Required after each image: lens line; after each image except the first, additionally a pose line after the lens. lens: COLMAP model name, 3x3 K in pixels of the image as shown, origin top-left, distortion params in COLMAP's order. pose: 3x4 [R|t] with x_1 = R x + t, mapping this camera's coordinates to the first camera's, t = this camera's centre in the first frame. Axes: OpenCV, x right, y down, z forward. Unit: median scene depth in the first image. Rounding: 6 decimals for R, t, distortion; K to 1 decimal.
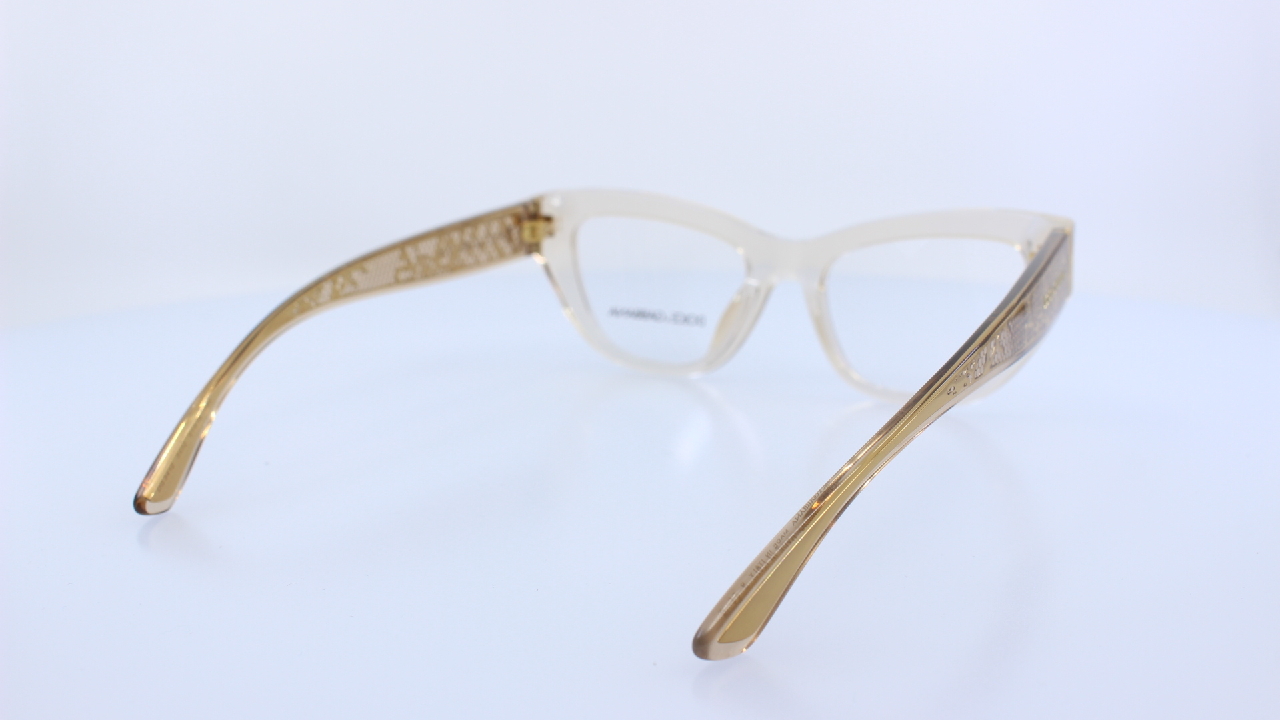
lens RADIAL K [[1299.3, 0, 640.0], [0, 1299.3, 360.0], [0, 0, 1]] dist [-0.152217, 0.000979]
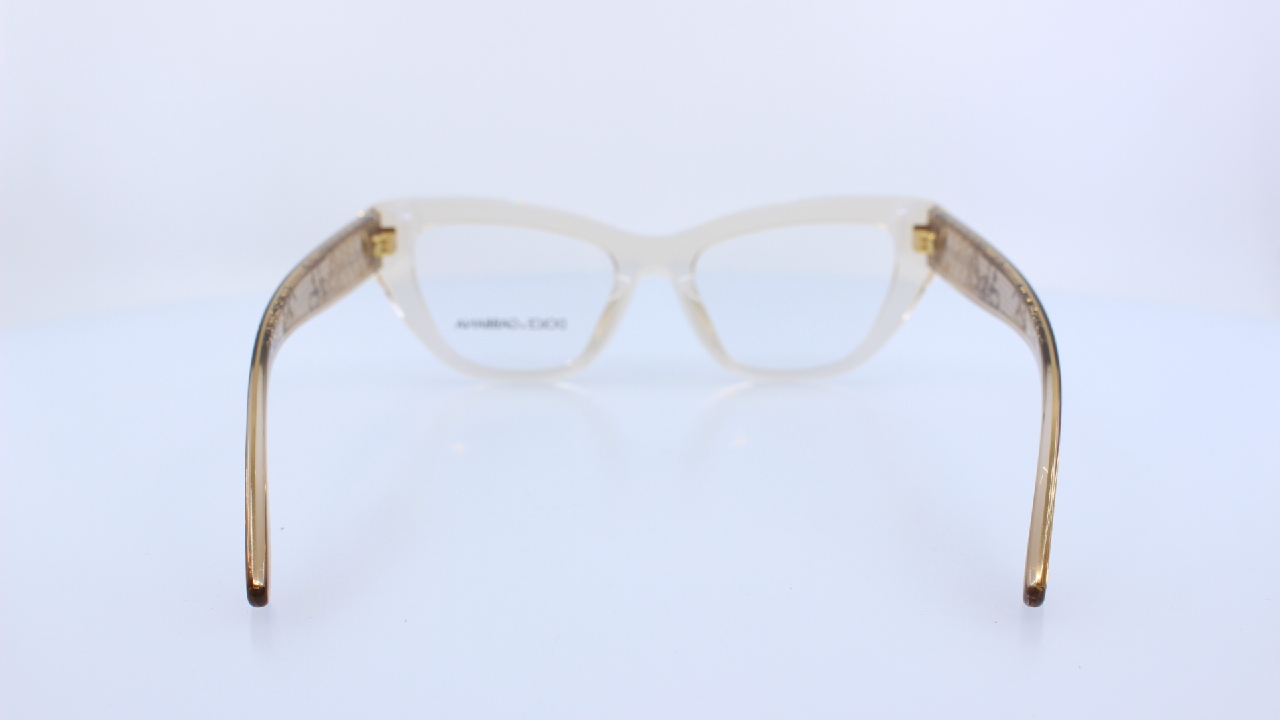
lens RADIAL K [[1299.3, 0, 640.0], [0, 1299.3, 360.0], [0, 0, 1]] dist [-0.152217, 0.000979]
pose [[0.862807, -0.106458, 0.494198, -0.404175], [0.108672, 0.993779, 0.024348, -0.020697], [-0.493716, 0.032697, 0.869008, 0.108662]]
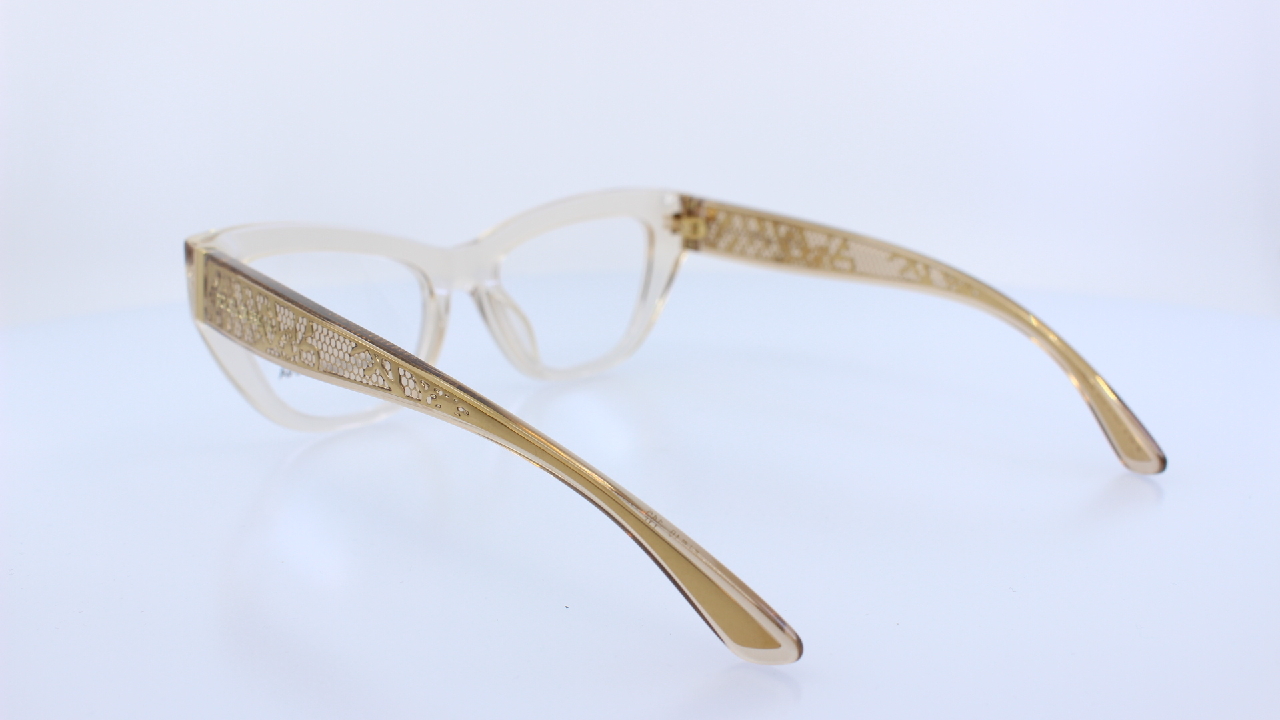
lens RADIAL K [[1299.3, 0, 640.0], [0, 1299.3, 360.0], [0, 0, 1]] dist [-0.152217, 0.000979]
pose [[0.249480, -0.208169, 0.945741, -0.773067], [0.214230, 0.964288, 0.155739, -0.130196], [-0.944386, 0.163752, 0.285167, 0.585845]]
